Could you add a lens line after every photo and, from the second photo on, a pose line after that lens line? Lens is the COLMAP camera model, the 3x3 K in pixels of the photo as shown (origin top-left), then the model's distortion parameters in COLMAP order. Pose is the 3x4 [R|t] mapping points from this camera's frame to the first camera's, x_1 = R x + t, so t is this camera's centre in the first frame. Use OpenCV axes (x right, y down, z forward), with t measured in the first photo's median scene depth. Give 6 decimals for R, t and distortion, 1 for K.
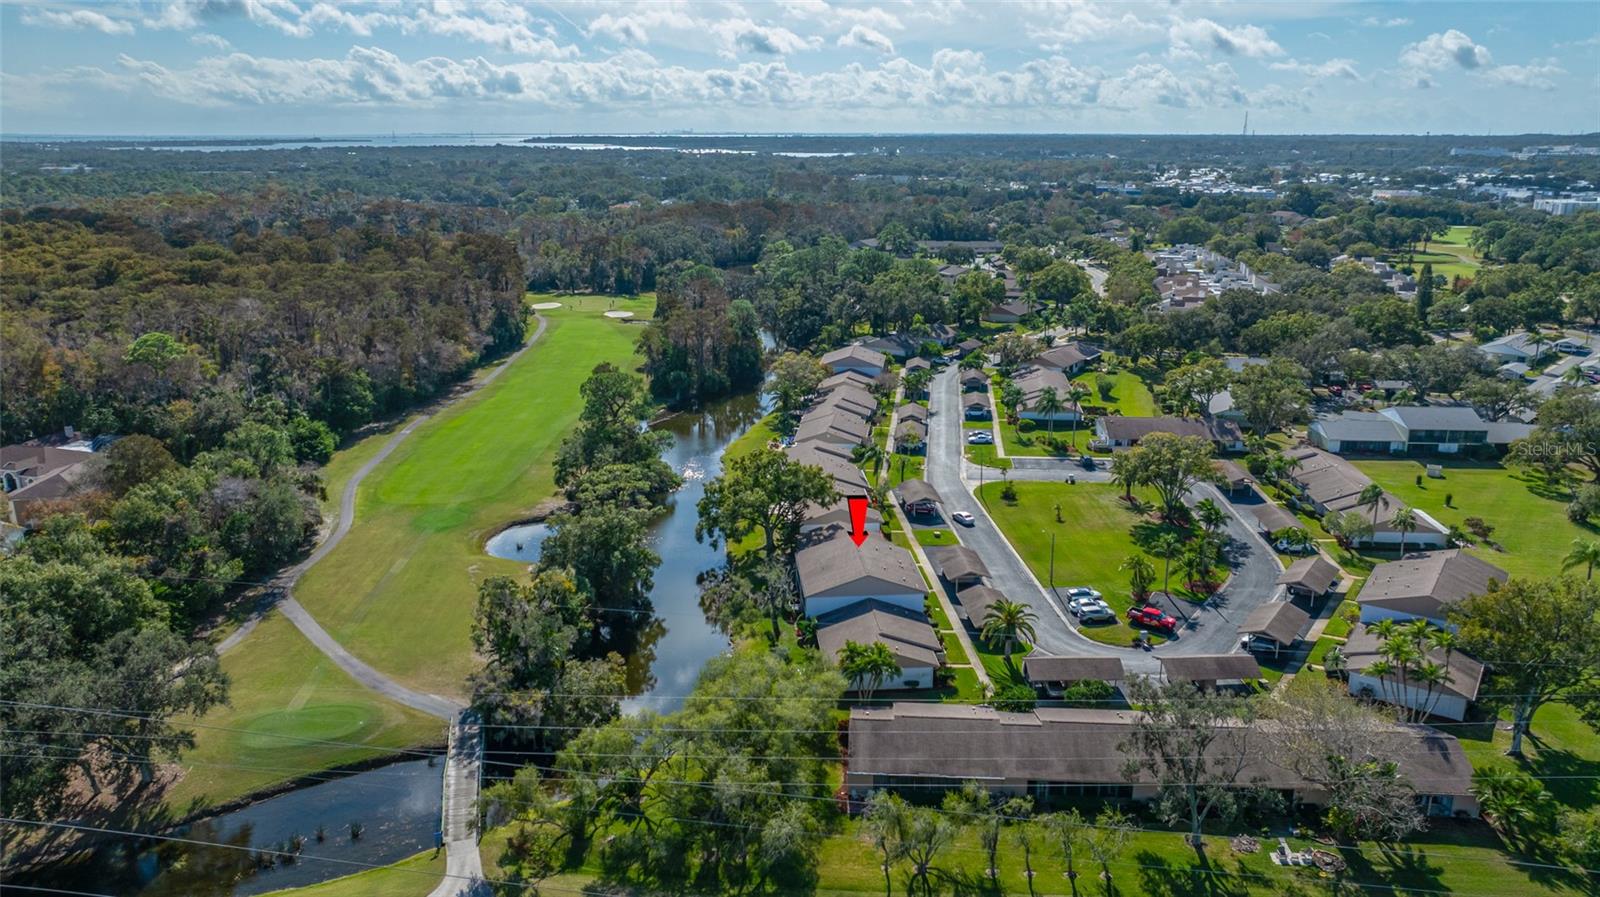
lens RADIAL K [[1103.6, 0, 800.0], [0, 1103.6, 448.5], [0, 0, 1]] dist [-0.016747, 0.003155]
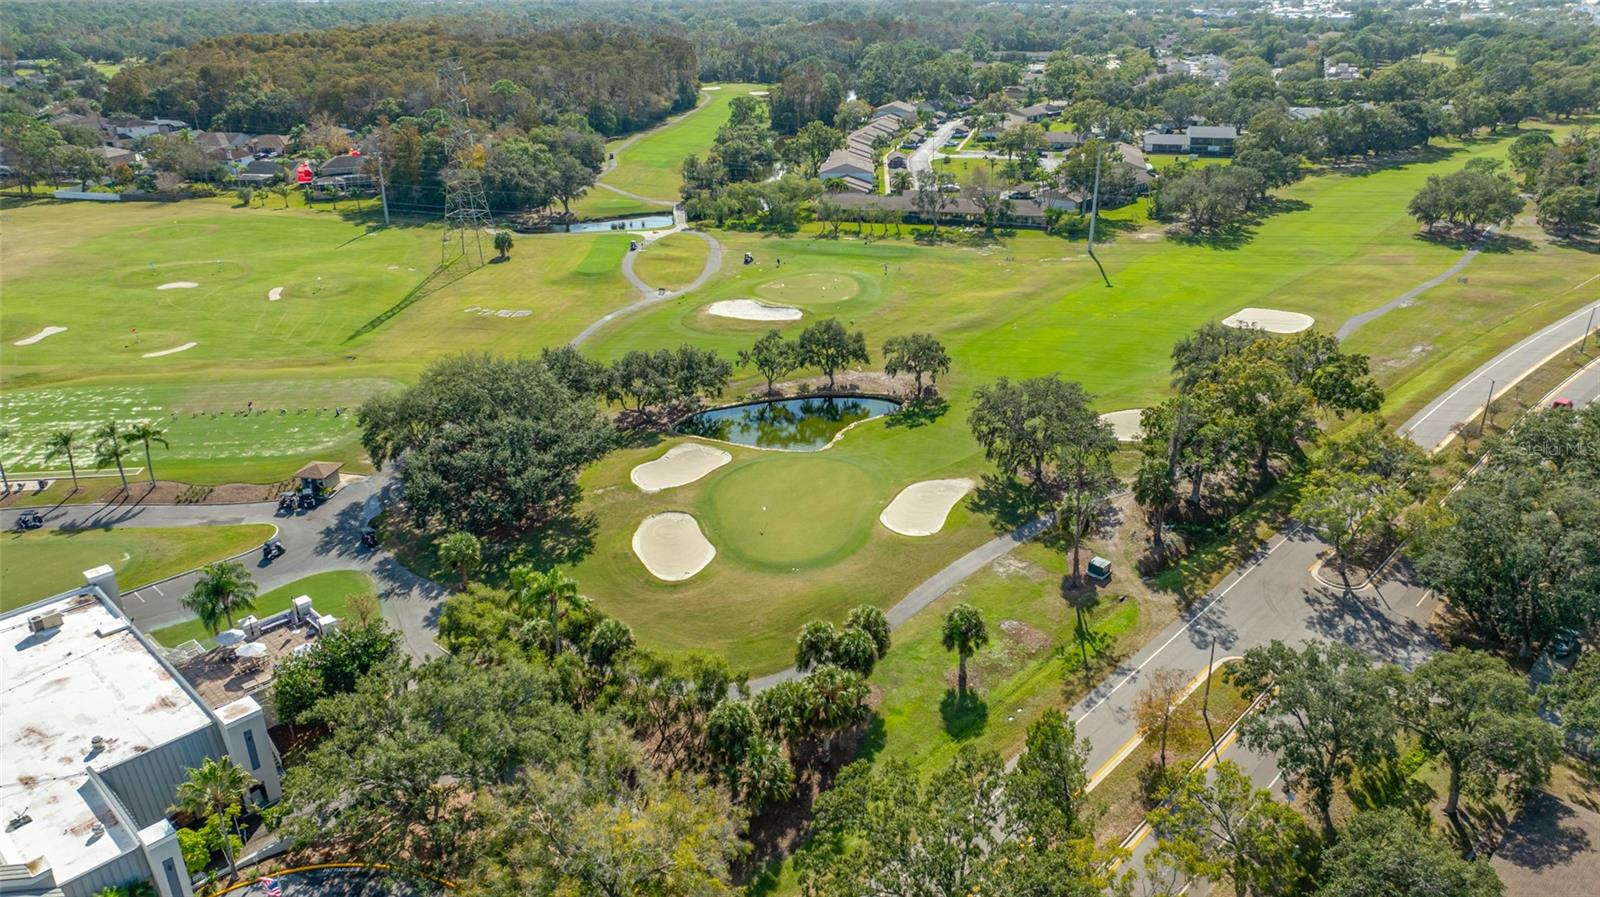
lens RADIAL K [[1103.6, 0, 800.0], [0, 1103.6, 448.5], [0, 0, 1]] dist [-0.016747, 0.003155]
pose [[0.989529, 0.050515, -0.135210, 0.154116], [-0.031845, 0.990081, 0.136840, 0.197666], [0.140781, -0.131101, 0.981322, -0.681682]]
